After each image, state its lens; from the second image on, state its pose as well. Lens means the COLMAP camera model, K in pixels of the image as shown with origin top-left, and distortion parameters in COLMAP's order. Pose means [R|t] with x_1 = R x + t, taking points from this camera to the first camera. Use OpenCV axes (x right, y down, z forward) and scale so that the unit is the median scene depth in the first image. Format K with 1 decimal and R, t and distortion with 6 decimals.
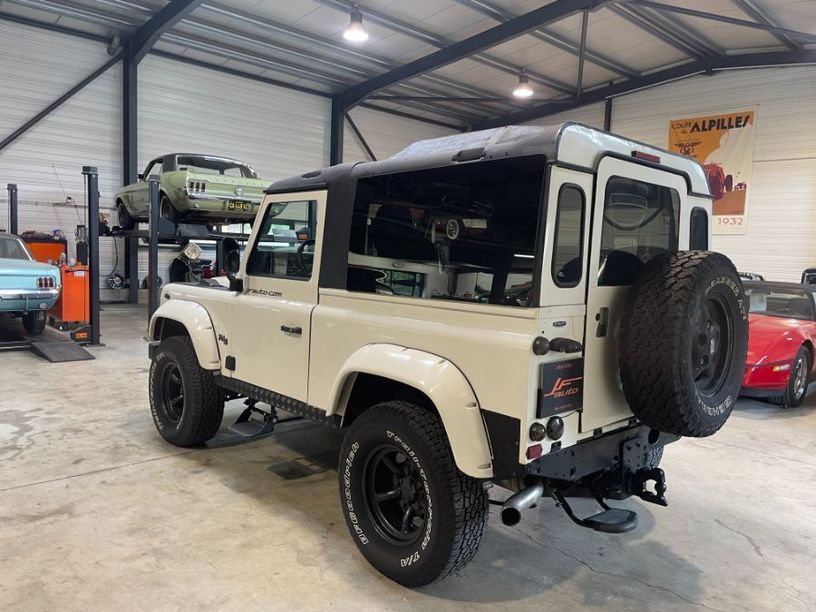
lens RADIAL K [[616.0, 0, 408.3], [0, 616.0, 305.5], [0, 0, 1]] dist [0.103177, -0.139834]
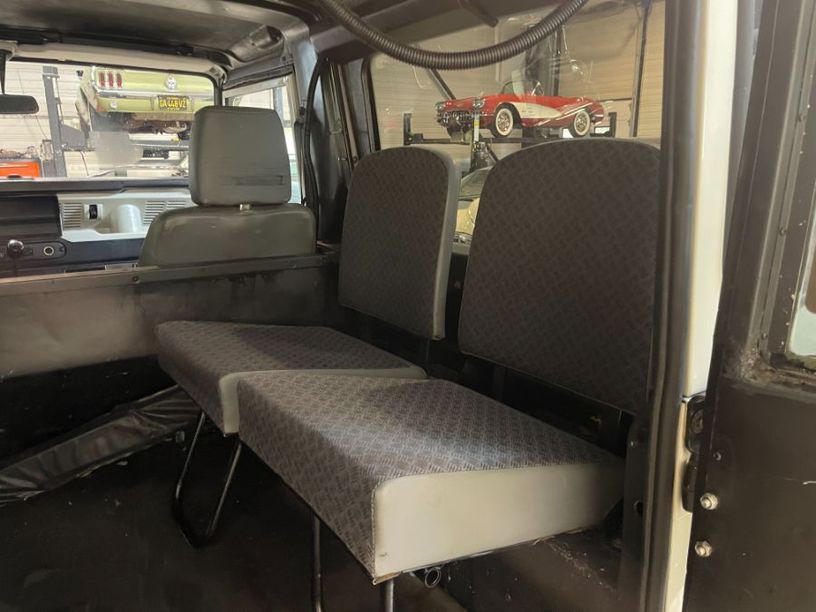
lens RADIAL K [[623.2, 0, 407.6], [0, 623.2, 309.3], [0, 0, 1]] dist [0.075854, -0.097518]
pose [[0.988029, -0.007255, -0.154095, 0.259634], [0.031397, 0.987443, 0.154825, -0.048020], [0.151037, -0.157810, 0.975850, 0.531961]]
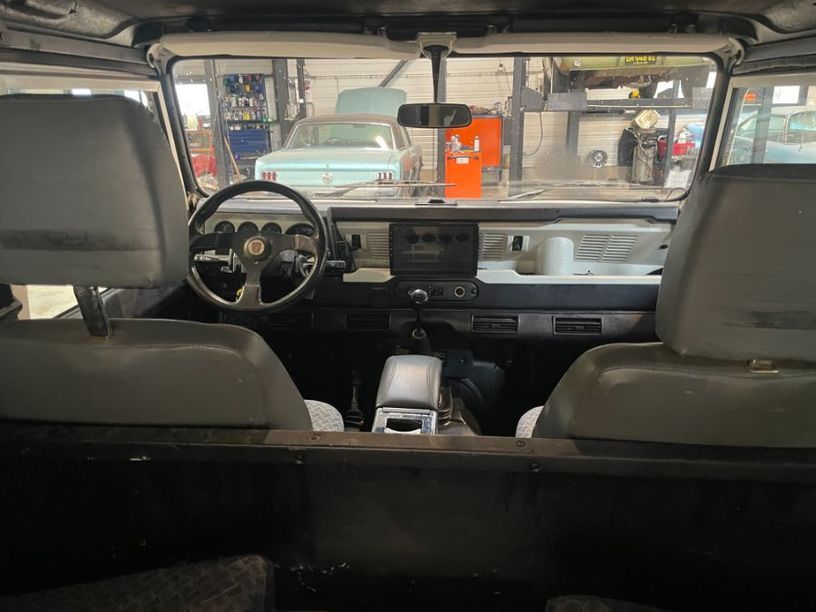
lens RADIAL K [[618.0, 0, 404.1], [0, 618.0, 311.5], [0, 0, 1]] dist [0.099821, -0.139146]
pose [[0.679735, 0.185049, -0.709731, 0.174561], [-0.017532, 0.971473, 0.236502, -0.102630], [0.733249, -0.148316, 0.663588, 0.675040]]
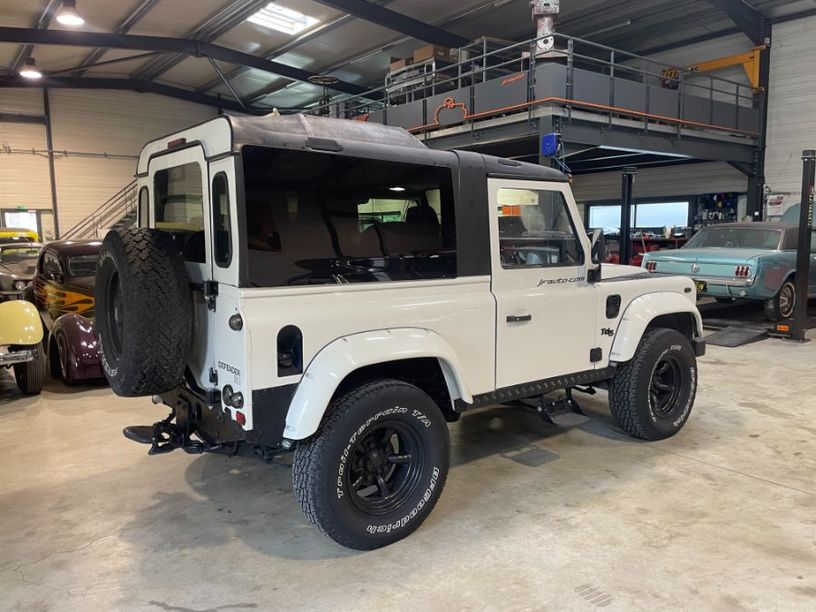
lens RADIAL K [[612.3, 0, 413.0], [0, 612.3, 304.1], [0, 0, 1]] dist [0.098872, -0.132664]
pose [[-0.099772, 0.082154, -0.991613, 0.866303], [-0.080402, 0.992661, 0.090330, -0.053480], [0.991757, 0.088740, -0.092434, 0.923571]]
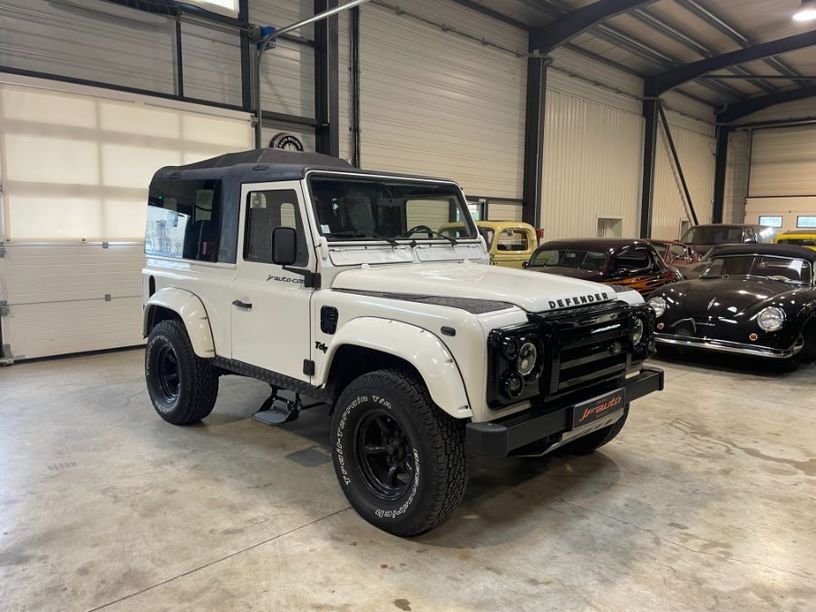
lens RADIAL K [[612.3, 0, 413.0], [0, 612.3, 304.1], [0, 0, 1]] dist [0.098872, -0.132664]
pose [[-0.997926, -0.045642, -0.045384, -0.074778], [-0.053848, 0.978276, 0.200190, -0.162982], [0.035261, 0.202218, -0.978705, 1.823711]]
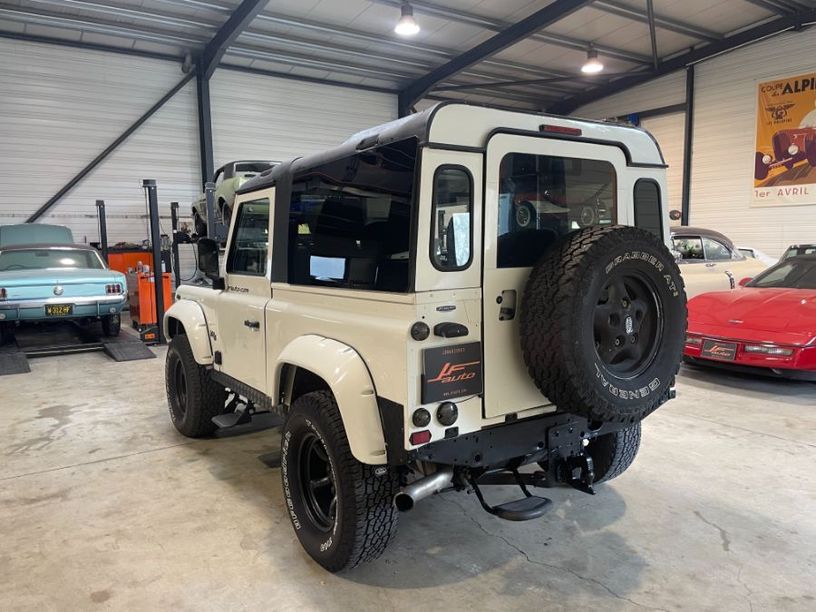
lens RADIAL K [[616.0, 0, 410.3], [0, 616.0, 307.6], [0, 0, 1]] dist [0.102189, -0.136957]
pose [[0.986015, -0.038448, -0.162160, 0.178945], [0.040837, 0.999100, 0.011427, 0.007749], [0.161575, -0.017889, 0.986698, 0.012169]]
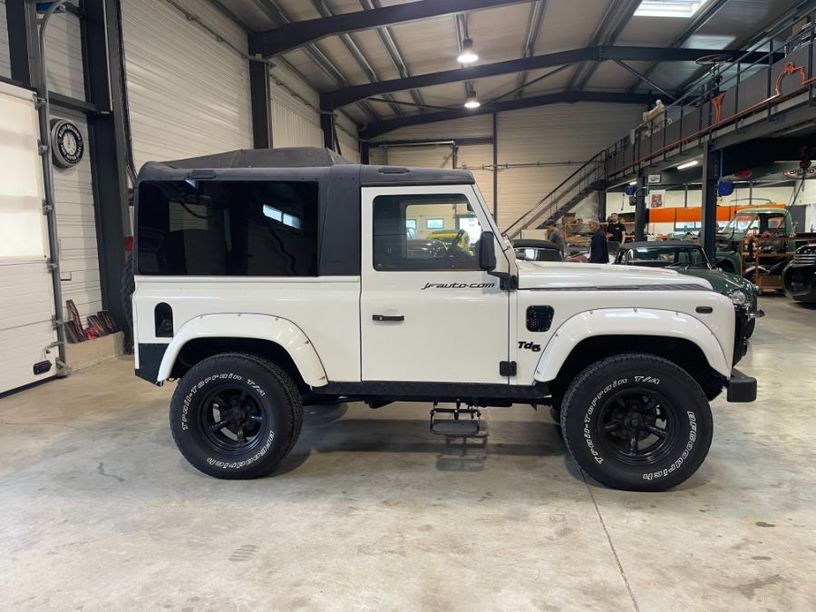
lens RADIAL K [[612.3, 0, 413.0], [0, 612.3, 304.1], [0, 0, 1]] dist [0.098872, -0.132664]
pose [[-0.770473, 0.049373, -0.635558, 0.589207], [-0.063006, 0.986216, 0.152995, -0.118471], [0.634352, 0.157922, -0.756742, 1.589762]]
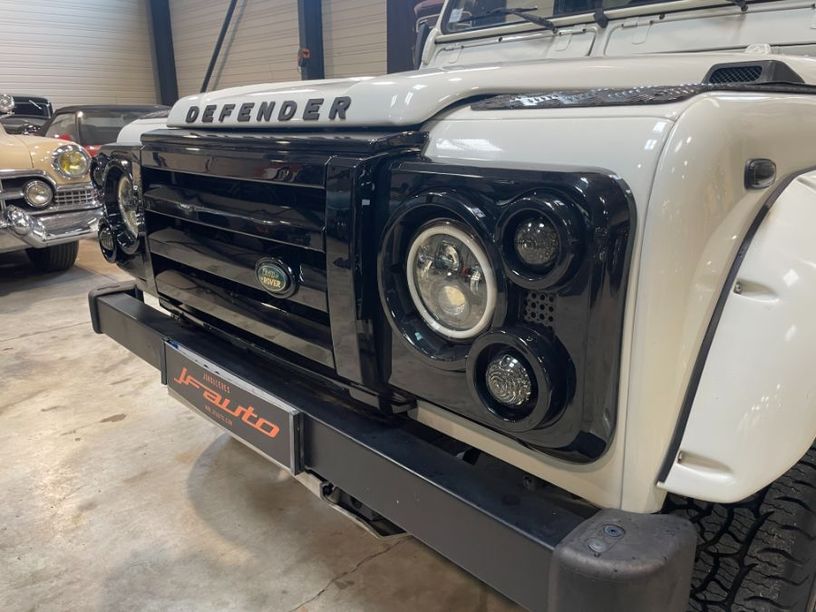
lens RADIAL K [[606.8, 0, 406.1], [0, 606.8, 316.4], [0, 0, 1]] dist [0.048372, -0.068374]
pose [[-0.017755, -0.349919, 0.936612, -0.549805], [0.094882, 0.931942, 0.349973, -0.045179], [-0.995330, 0.095082, 0.016654, 1.108514]]
